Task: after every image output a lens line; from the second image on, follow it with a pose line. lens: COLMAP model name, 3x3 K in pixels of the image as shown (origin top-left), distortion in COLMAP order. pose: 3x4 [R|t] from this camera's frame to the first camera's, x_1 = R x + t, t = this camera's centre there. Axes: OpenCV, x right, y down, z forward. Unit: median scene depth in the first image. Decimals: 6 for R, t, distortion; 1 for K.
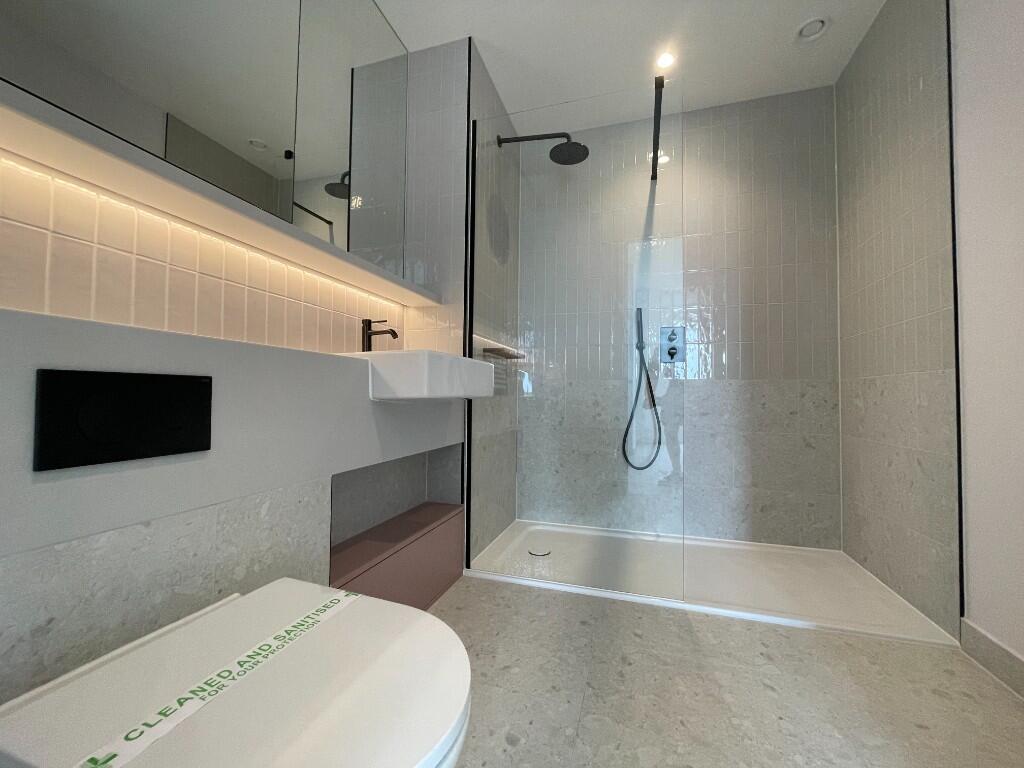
lens RADIAL K [[414.6, 0, 513.4], [0, 414.6, 383.5], [0, 0, 1]] dist [-0.003647, 0.000626]
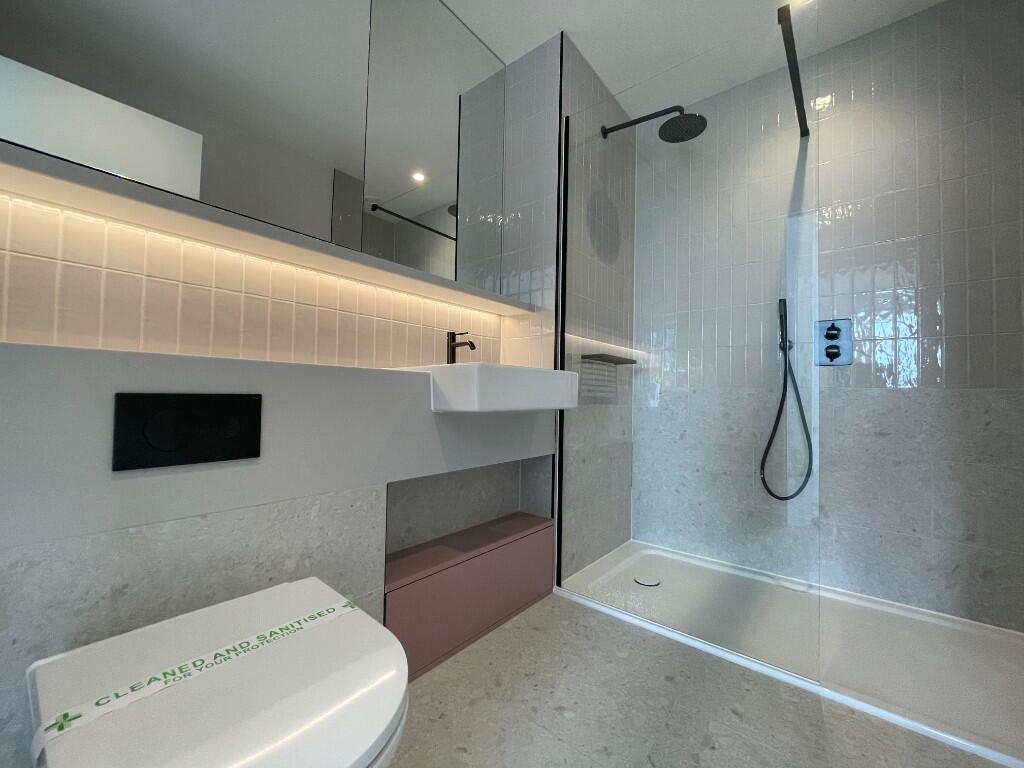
lens RADIAL K [[414.6, 0, 512.4], [0, 414.6, 383.5], [0, 0, 1]] dist [-0.003647, 0.000626]
pose [[0.928710, -0.000690, -0.370806, 0.171645], [-0.000951, 0.999991, -0.004244, -0.020369], [0.370805, 0.004294, 0.928701, 0.084725]]
